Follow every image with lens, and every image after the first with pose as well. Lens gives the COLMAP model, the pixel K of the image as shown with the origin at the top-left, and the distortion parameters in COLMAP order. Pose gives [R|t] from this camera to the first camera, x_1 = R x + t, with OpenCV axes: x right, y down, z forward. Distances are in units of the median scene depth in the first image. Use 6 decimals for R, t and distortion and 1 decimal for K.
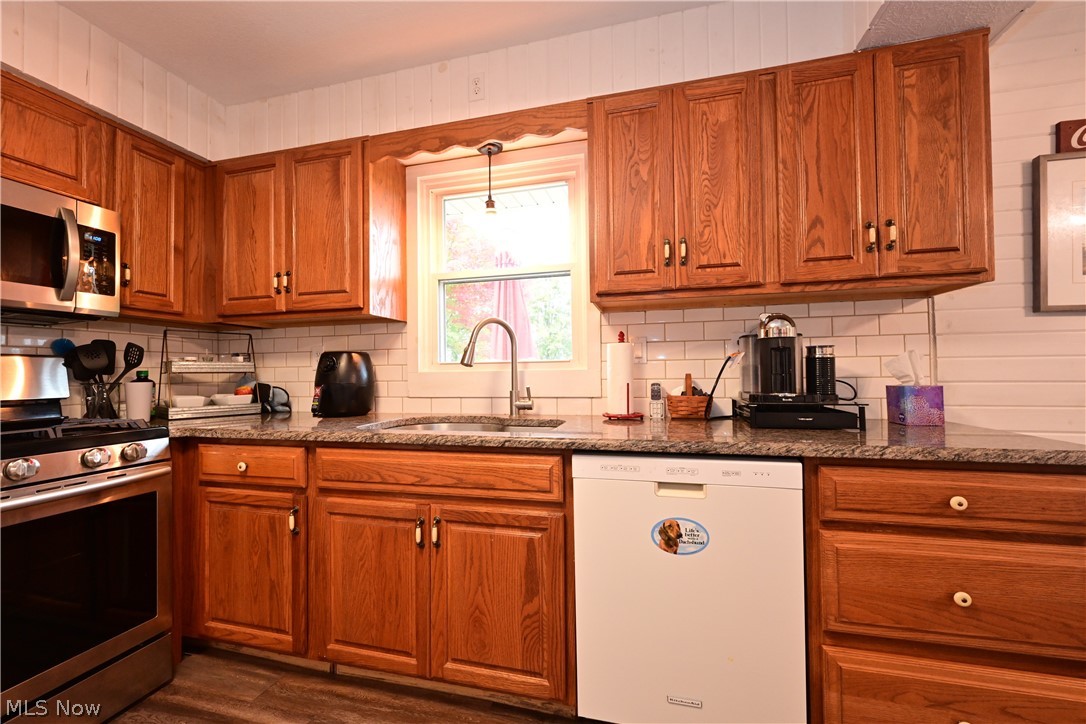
lens RADIAL K [[422.8, 0, 544.2], [0, 422.8, 364.3], [0, 0, 1]] dist [-0.002749, -0.000194]
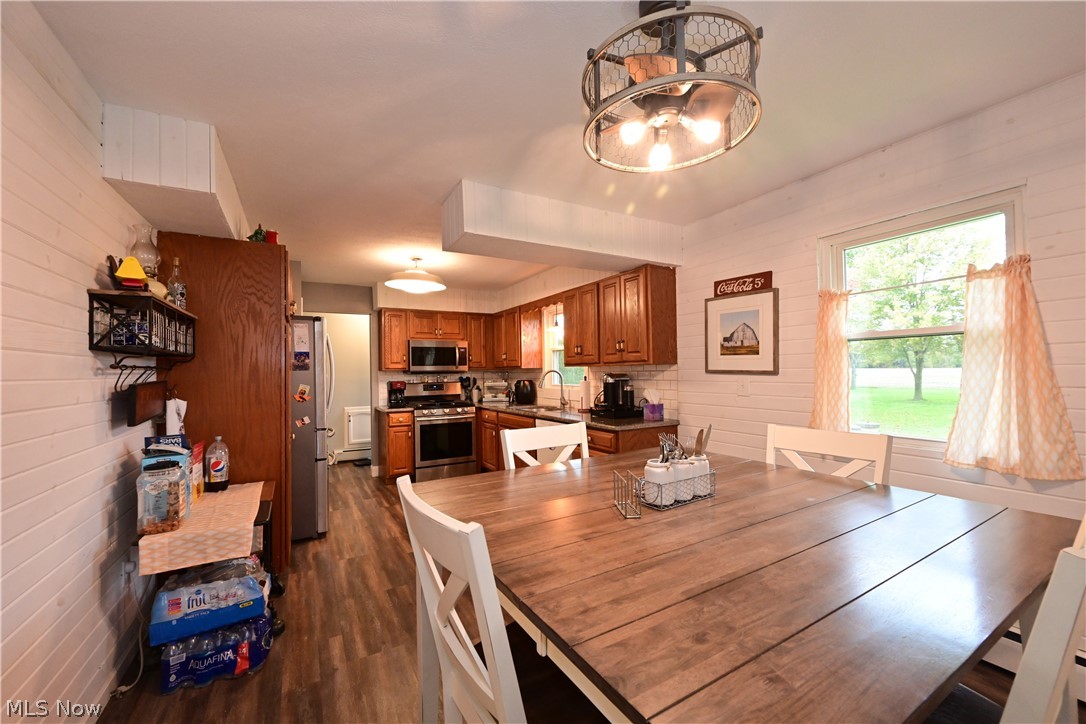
lens RADIAL K [[422.8, 0, 544.1], [0, 422.8, 368.3], [0, 0, 1]] dist [-0.002749, -0.000194]
pose [[0.697910, -0.005130, -0.716167, 1.734447], [0.021655, 0.999668, 0.013942, -0.156424], [0.715858, -0.025239, 0.697790, -0.879051]]
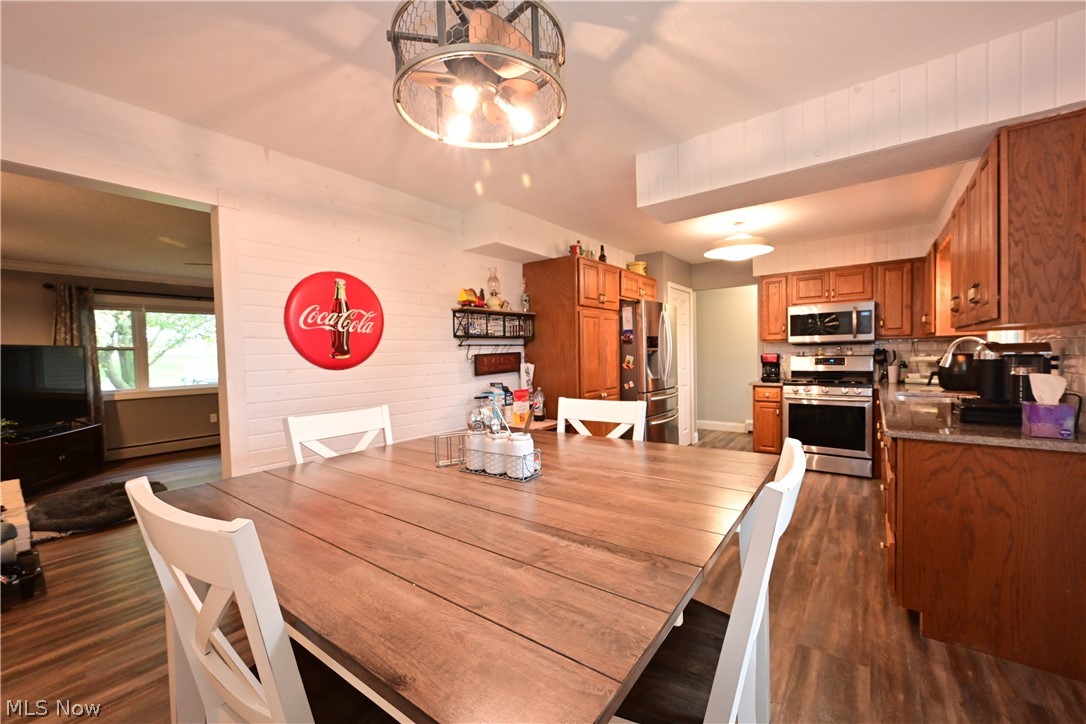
lens RADIAL K [[422.8, 0, 539.3], [0, 422.8, 363.4], [0, 0, 1]] dist [-0.002749, -0.000194]
pose [[-0.390817, 0.042024, -0.919509, 2.006434], [0.043437, 0.998686, 0.027181, -0.124079], [0.919443, -0.029318, -0.392129, 0.115097]]
